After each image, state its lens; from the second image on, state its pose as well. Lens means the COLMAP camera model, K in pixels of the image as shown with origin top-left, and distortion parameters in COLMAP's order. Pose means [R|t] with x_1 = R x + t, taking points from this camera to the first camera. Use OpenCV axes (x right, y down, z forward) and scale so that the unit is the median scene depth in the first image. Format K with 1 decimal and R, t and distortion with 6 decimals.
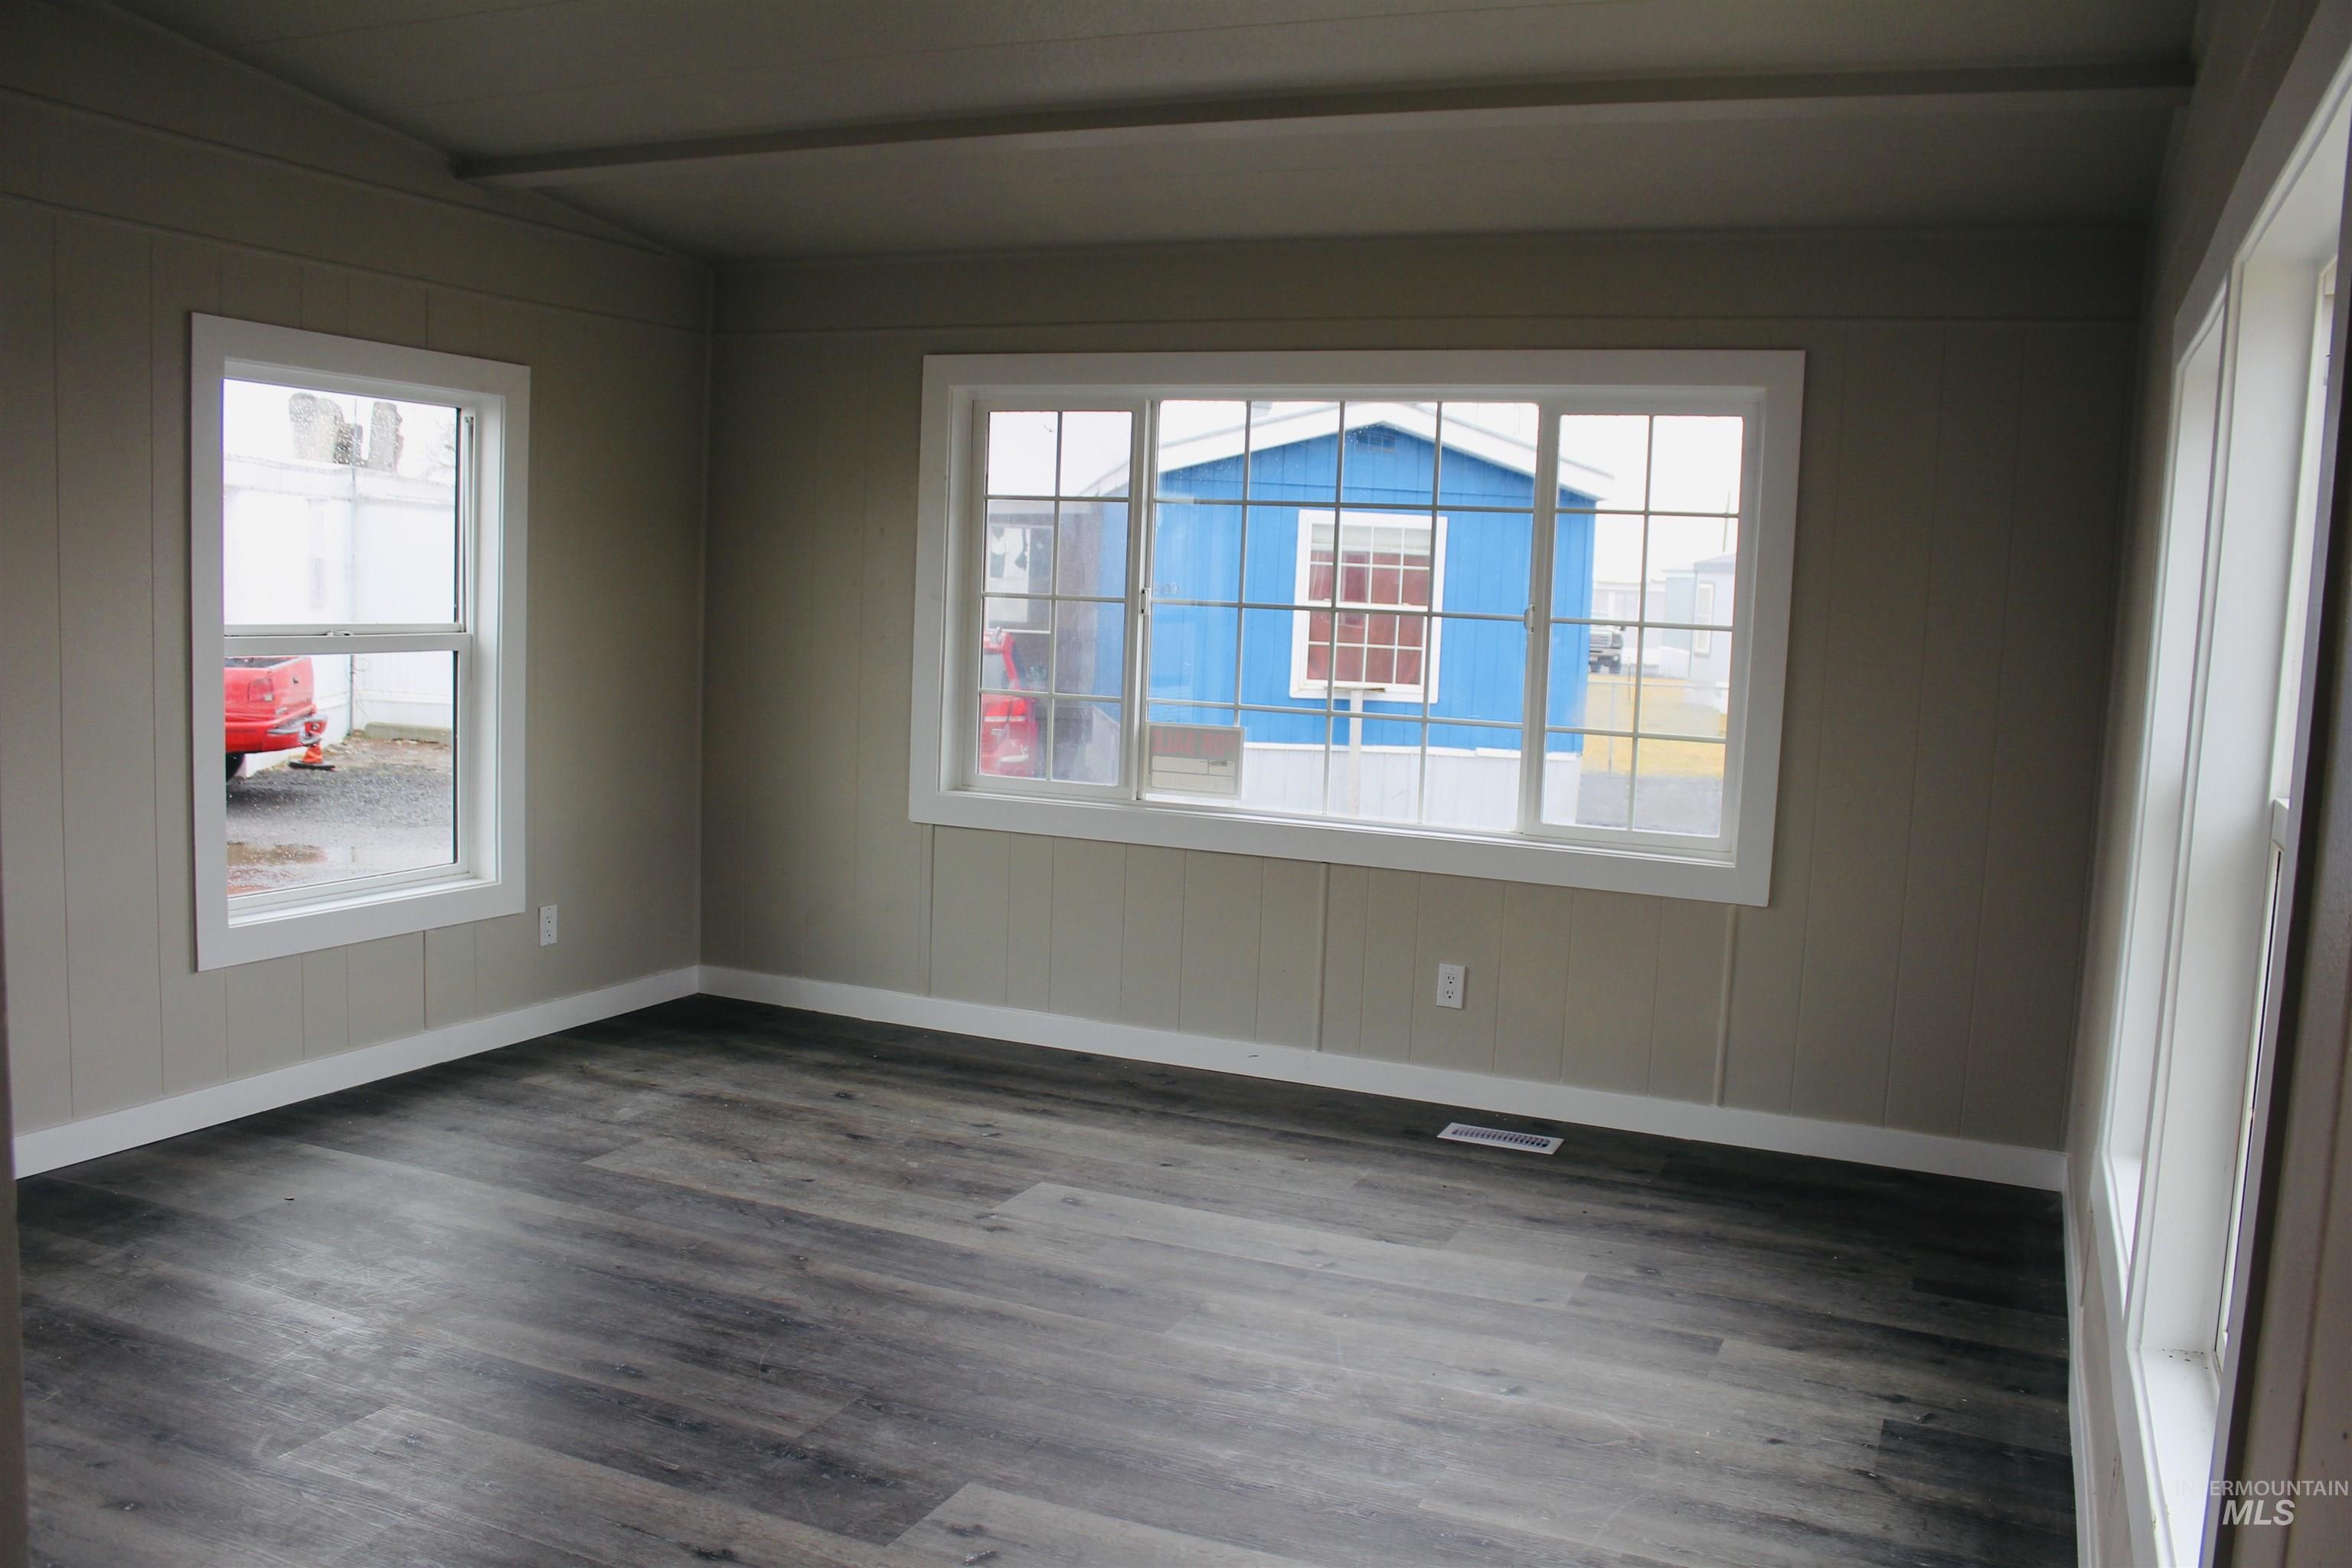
lens RADIAL K [[1958.4, 0, 1176.0], [0, 1958.4, 784.0], [0, 0, 1]] dist [-0.154939, 0.000648]
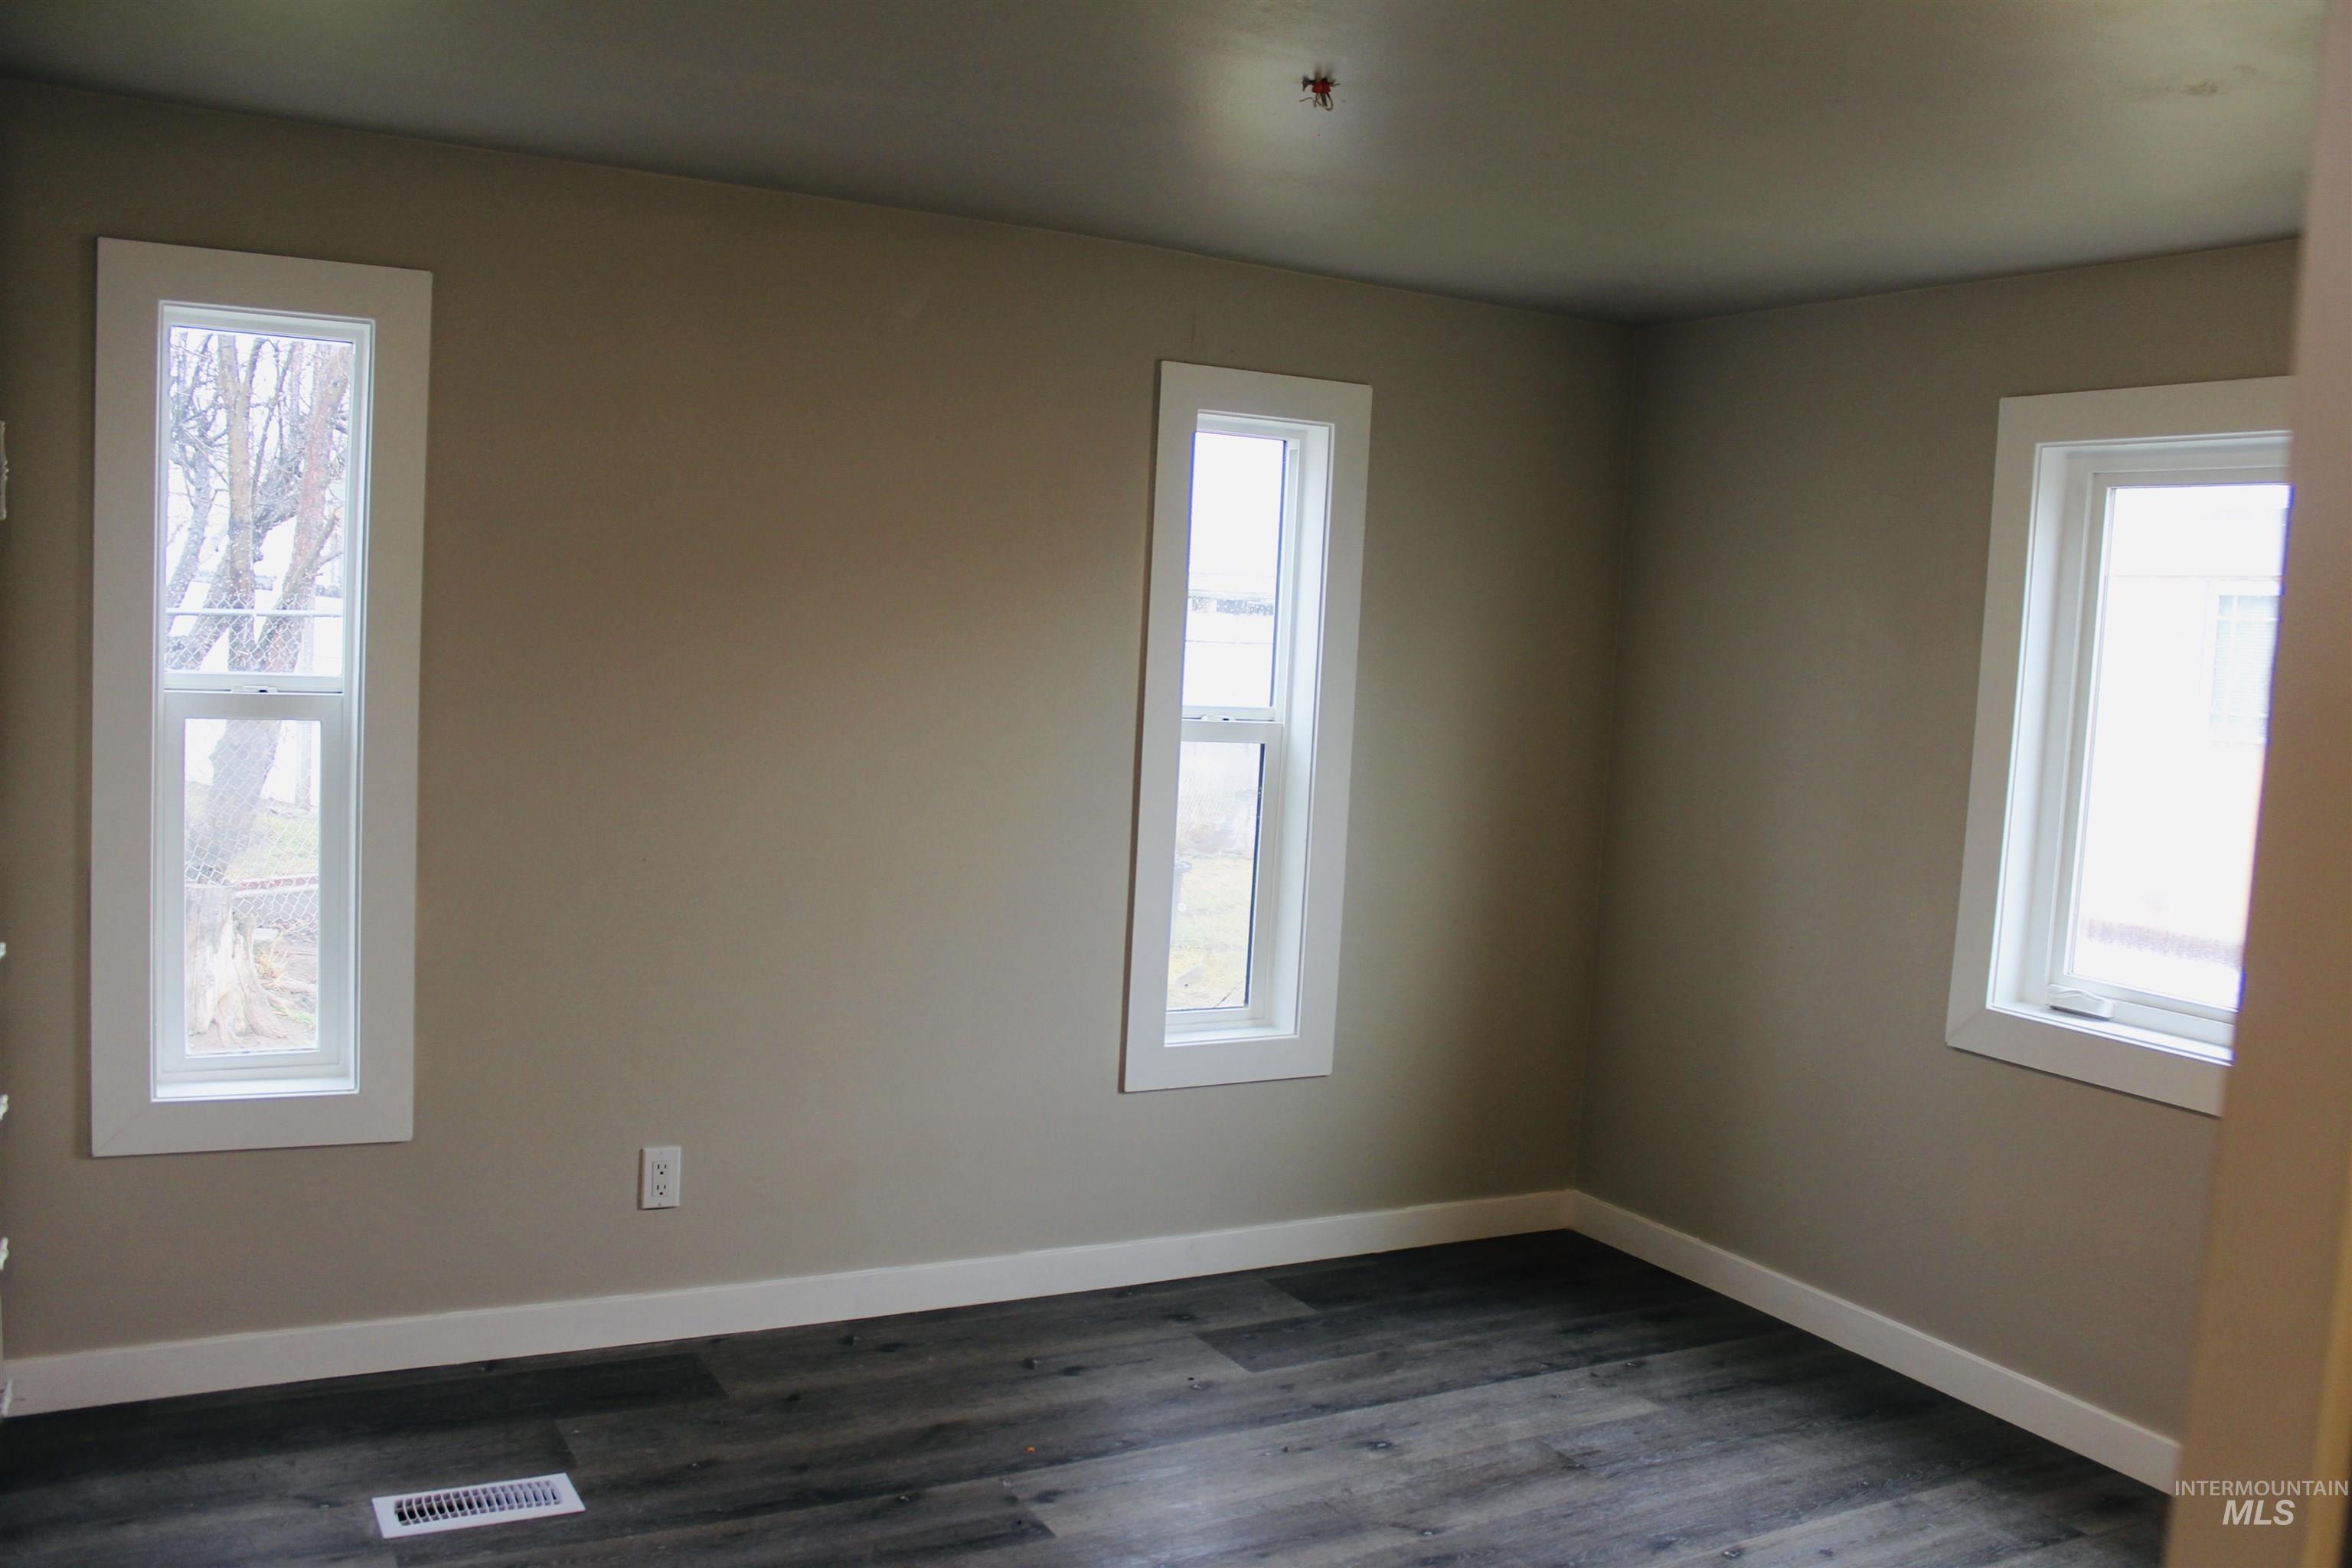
lens RADIAL K [[2061.9, 0, 1176.0], [0, 2061.9, 784.0], [0, 0, 1]] dist [-0.002659, -0.003989]
pose [[0.781288, 0.032256, -0.623337, 0.136586], [-0.066974, 0.997230, -0.032341, -0.021017], [0.620568, 0.067015, 0.781284, 0.298104]]
